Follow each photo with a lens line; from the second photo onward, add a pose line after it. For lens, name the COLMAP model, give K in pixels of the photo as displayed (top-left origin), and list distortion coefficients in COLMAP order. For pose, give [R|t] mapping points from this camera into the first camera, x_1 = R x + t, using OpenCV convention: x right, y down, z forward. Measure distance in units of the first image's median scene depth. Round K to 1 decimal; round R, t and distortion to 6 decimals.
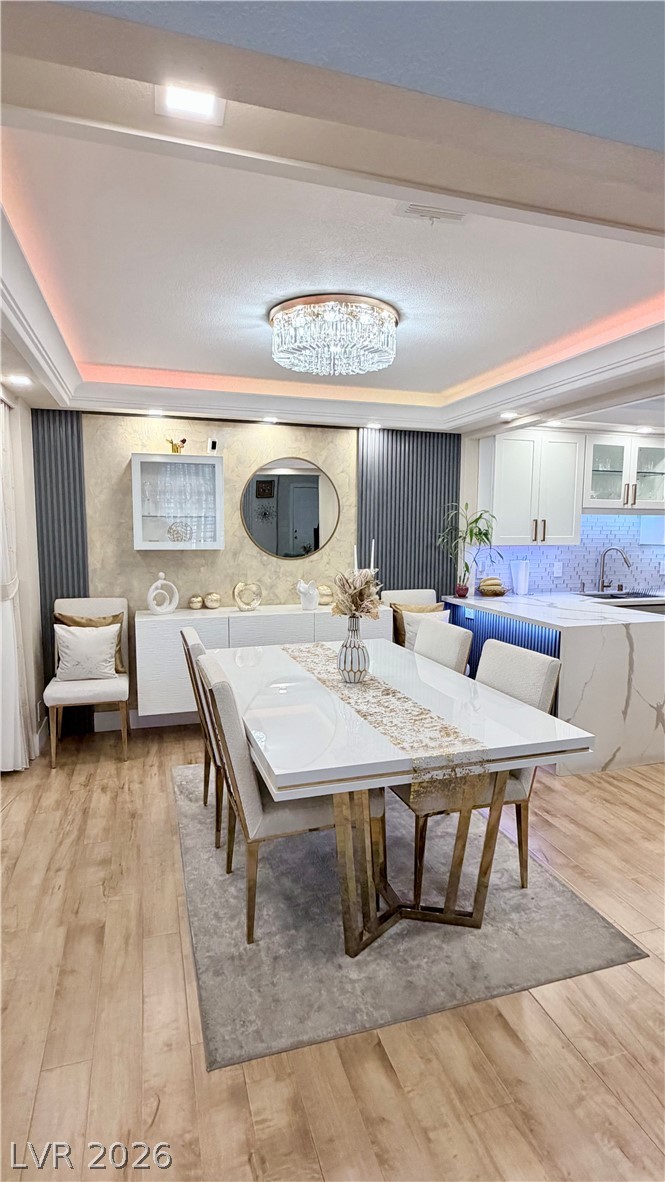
lens RADIAL K [[610.2, 0, 335.5], [0, 610.2, 588.2], [0, 0, 1]] dist [-0.000720, -0.000480]
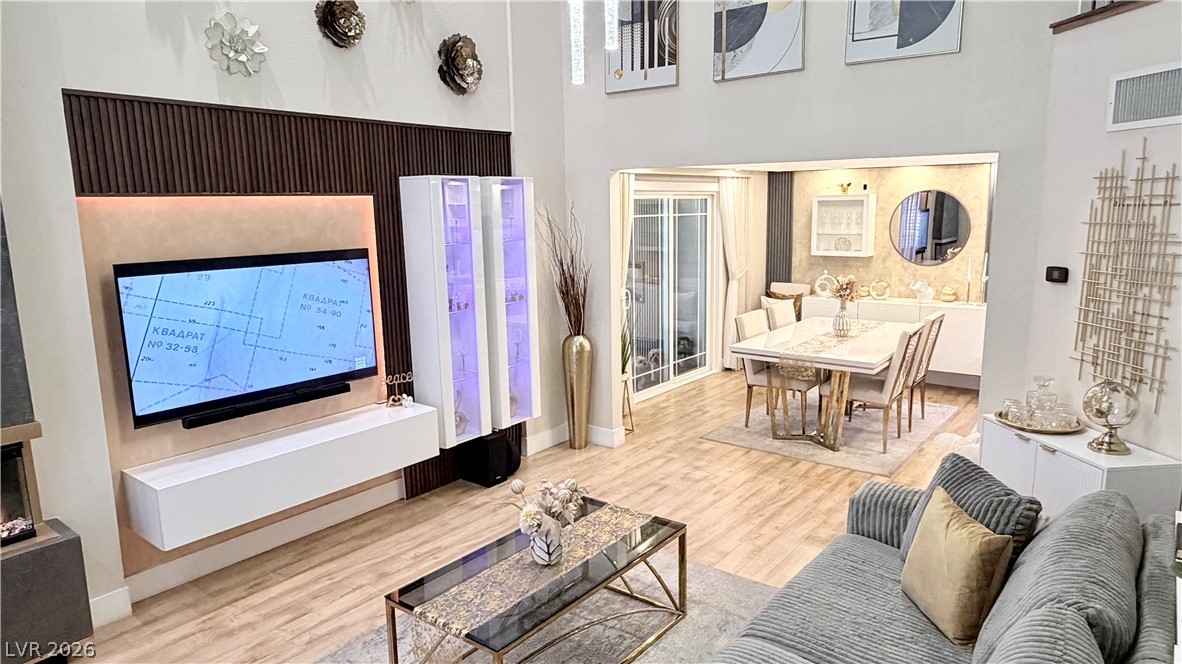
lens RADIAL K [[738.3, 0, 593.8], [0, 738.3, 334.0], [0, 0, 1]] dist [-0.003753, 0.006315]
pose [[0.571346, 0.125391, -0.811074, 0.931941], [-0.064402, 0.992062, 0.108005, -0.028627], [0.818178, -0.009473, 0.574886, -0.589289]]
